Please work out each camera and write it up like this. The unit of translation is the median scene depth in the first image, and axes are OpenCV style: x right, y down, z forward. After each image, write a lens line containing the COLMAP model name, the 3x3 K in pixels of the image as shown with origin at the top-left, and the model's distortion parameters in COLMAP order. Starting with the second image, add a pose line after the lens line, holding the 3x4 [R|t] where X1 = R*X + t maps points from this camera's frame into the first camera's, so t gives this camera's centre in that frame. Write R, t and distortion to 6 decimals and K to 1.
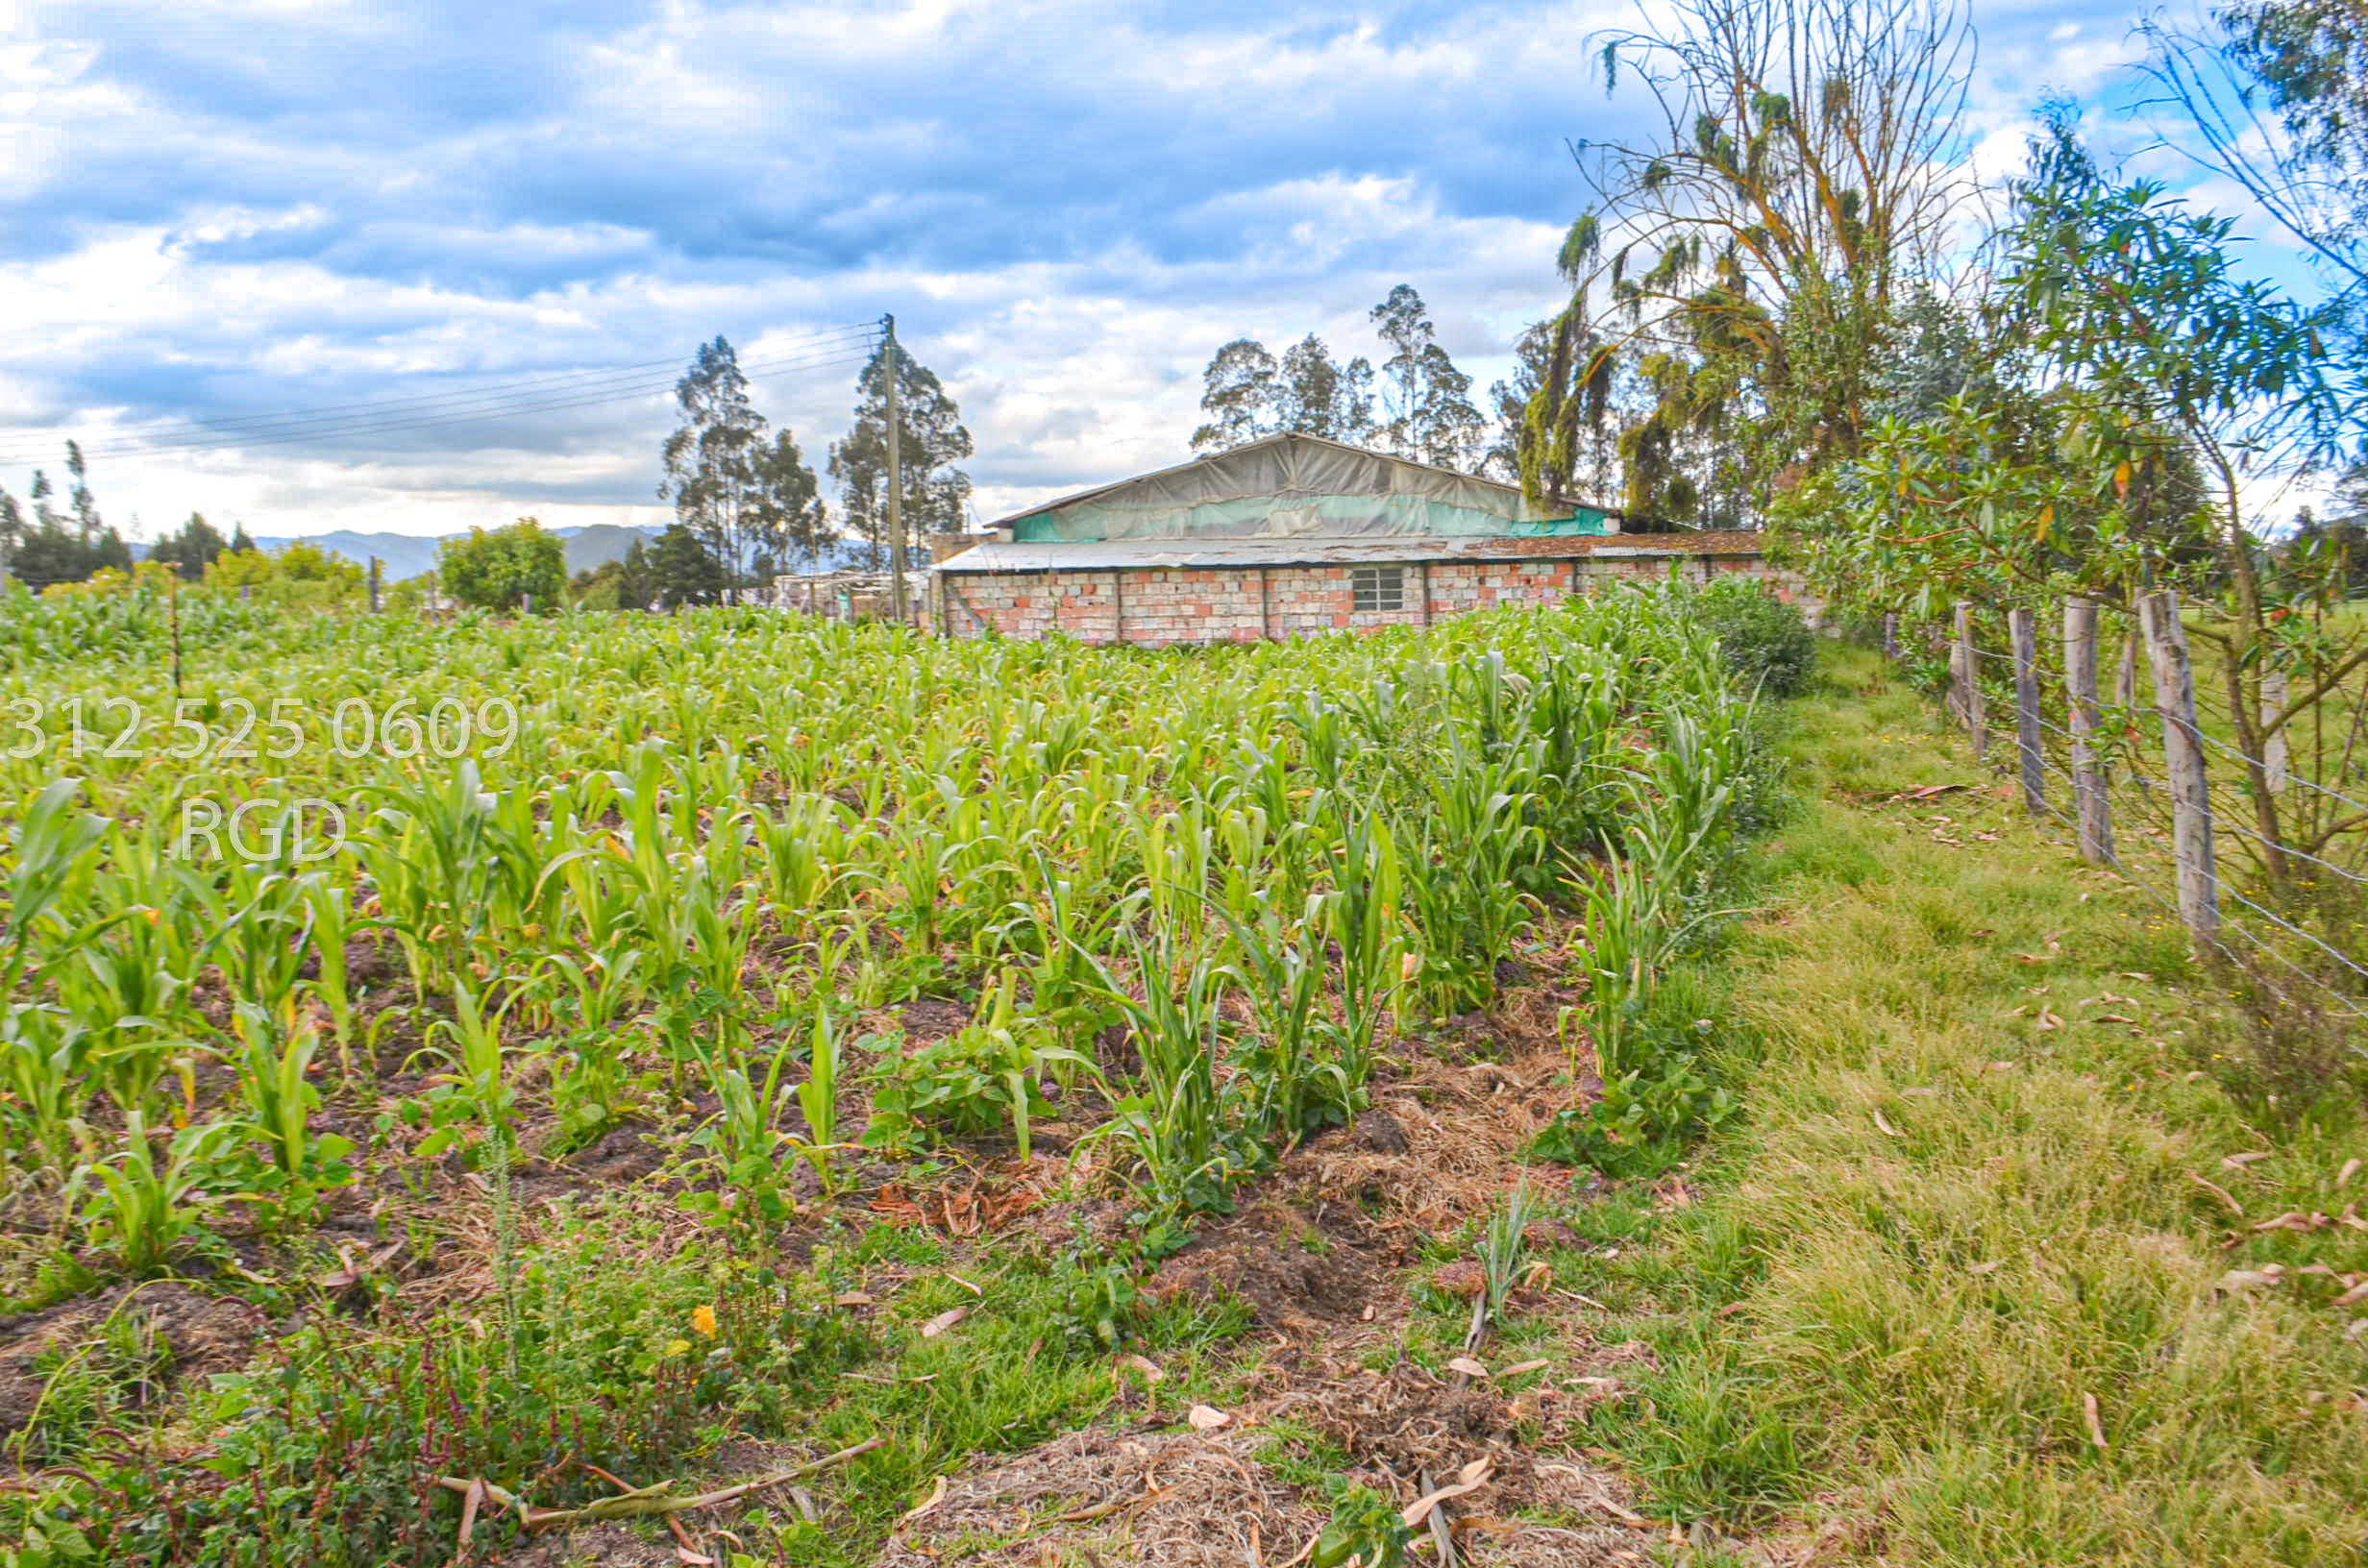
lens RADIAL K [[2243.5, 0, 1180.9], [0, 2243.5, 777.2], [0, 0, 1]] dist [0.014684, 0.004470]
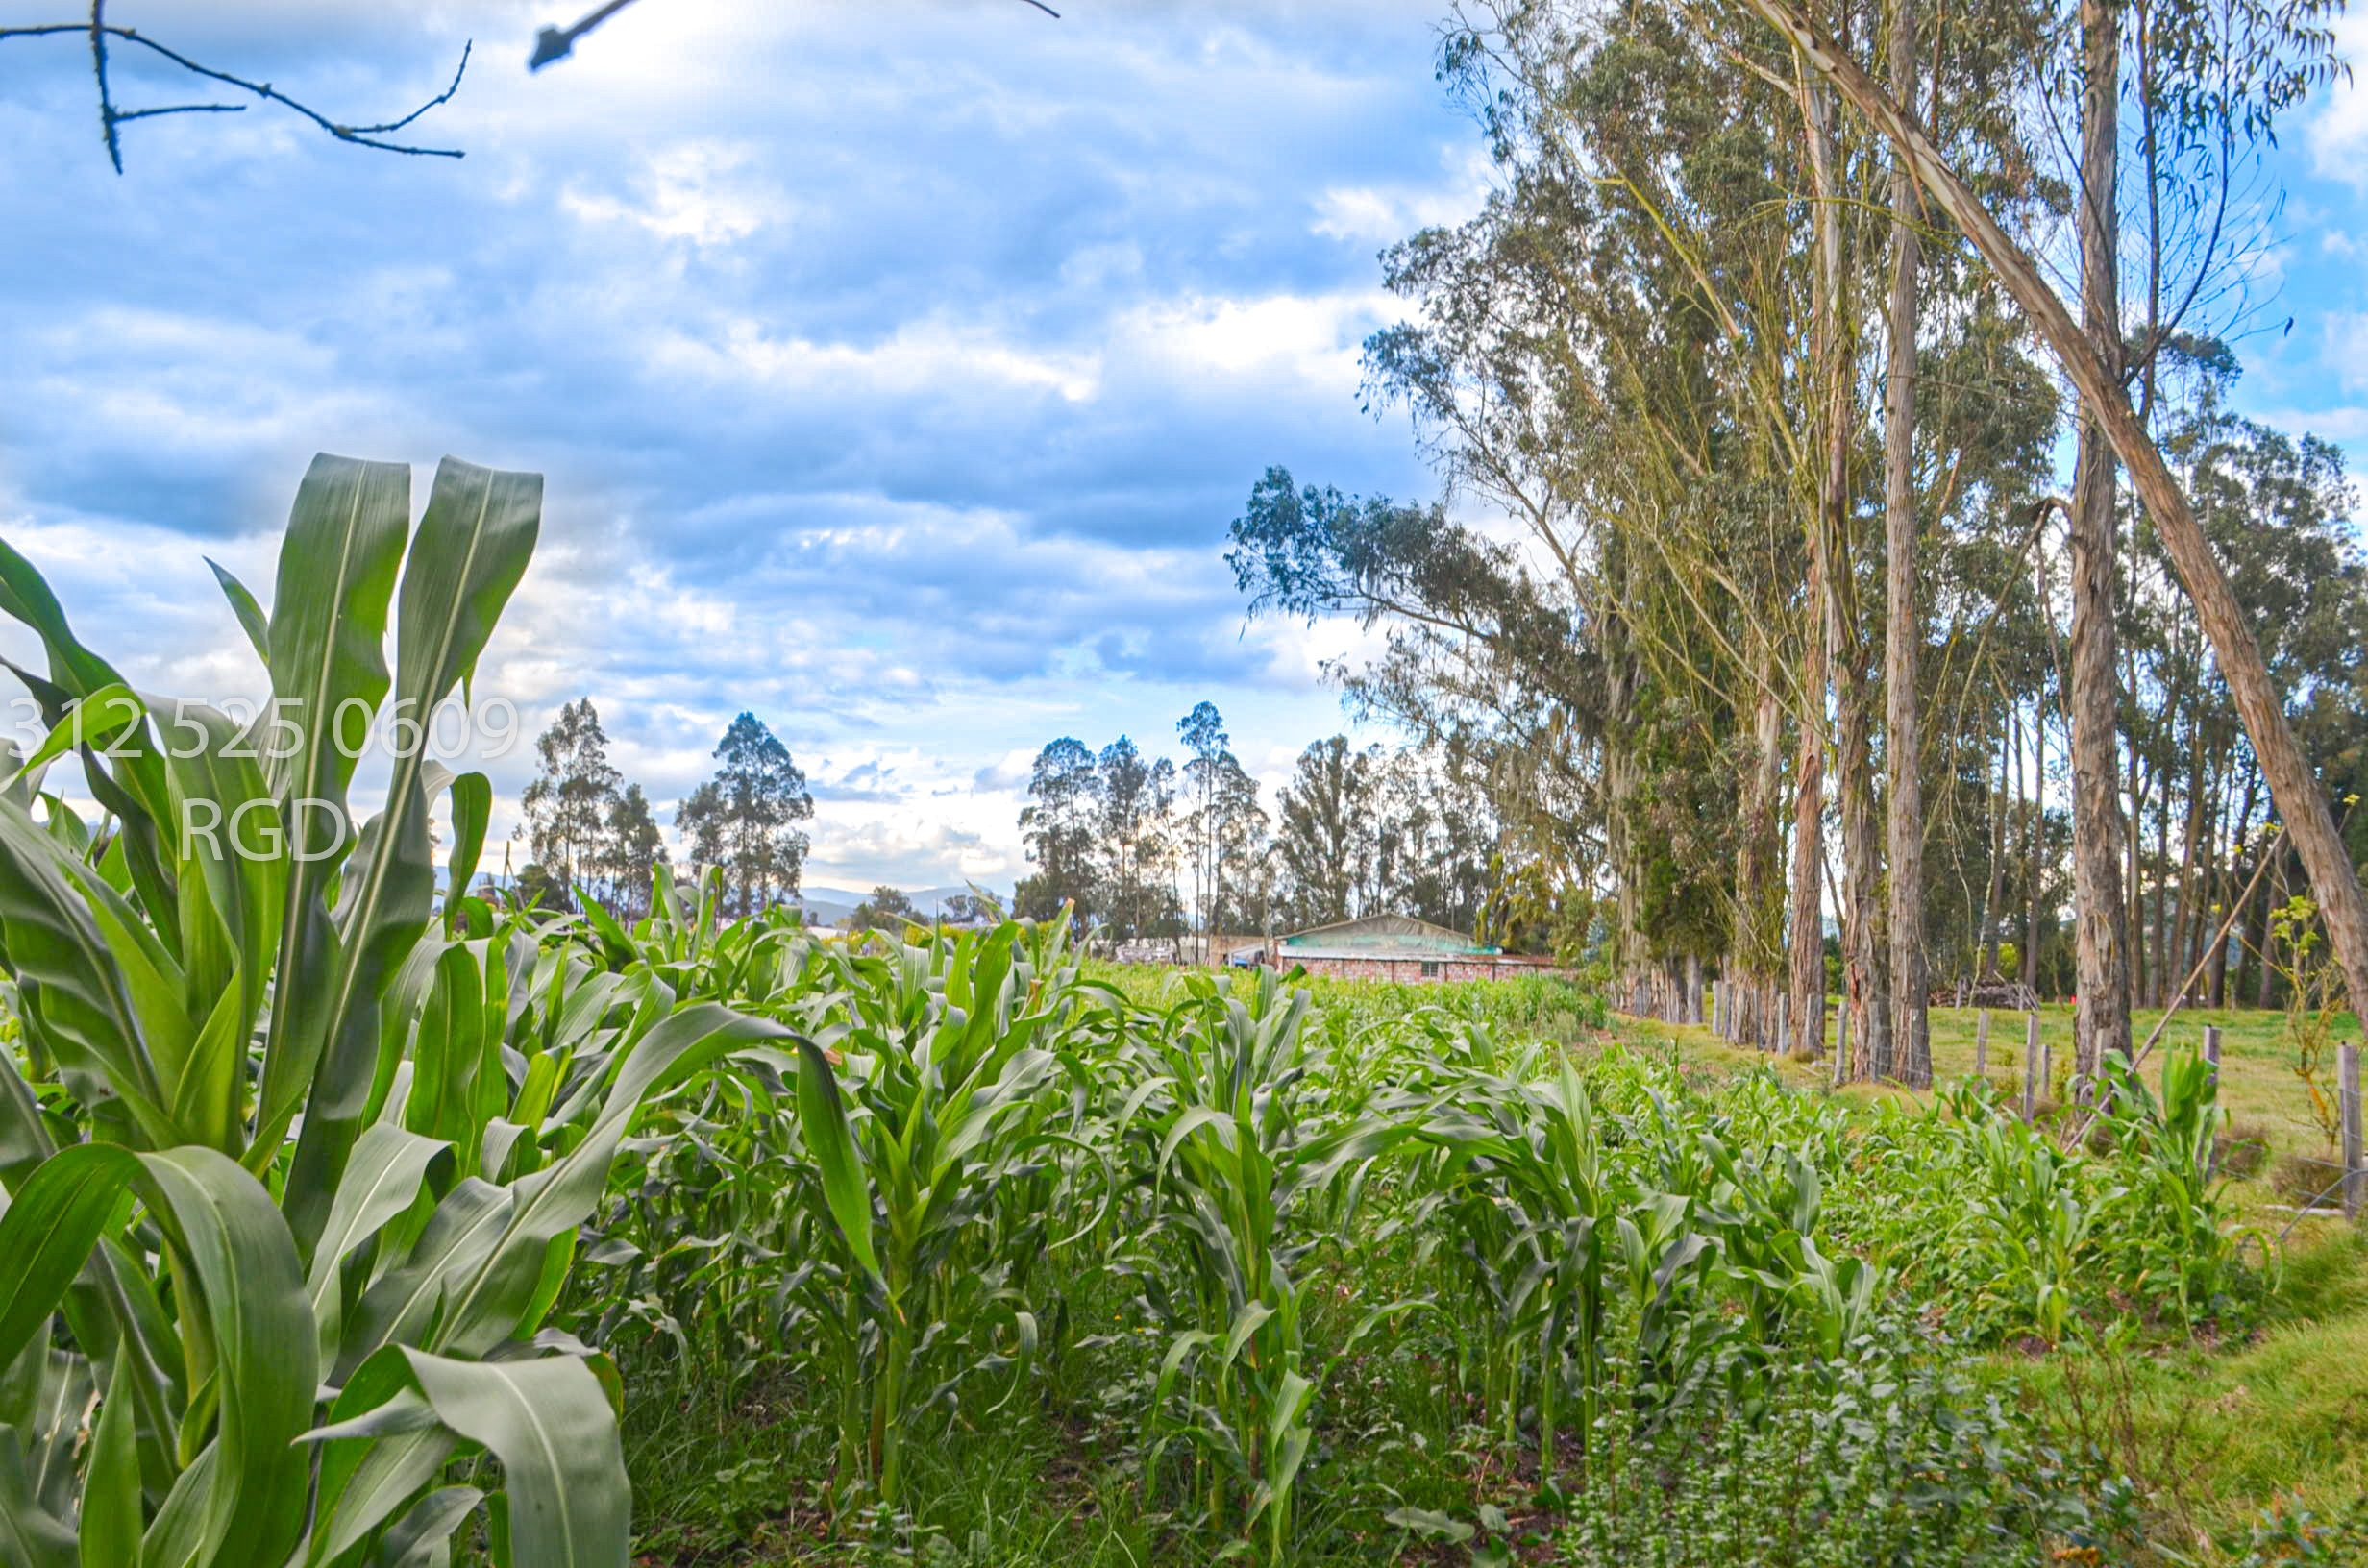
lens RADIAL K [[2439.3, 0, 1188.2], [0, 2439.3, 785.2], [0, 0, 1]] dist [0.007223, 0.000000]
pose [[0.989042, 0.058108, 0.135721, -0.081553], [-0.037285, 0.987799, -0.151207, 0.021138], [-0.142852, 0.144490, 0.979140, -0.259928]]
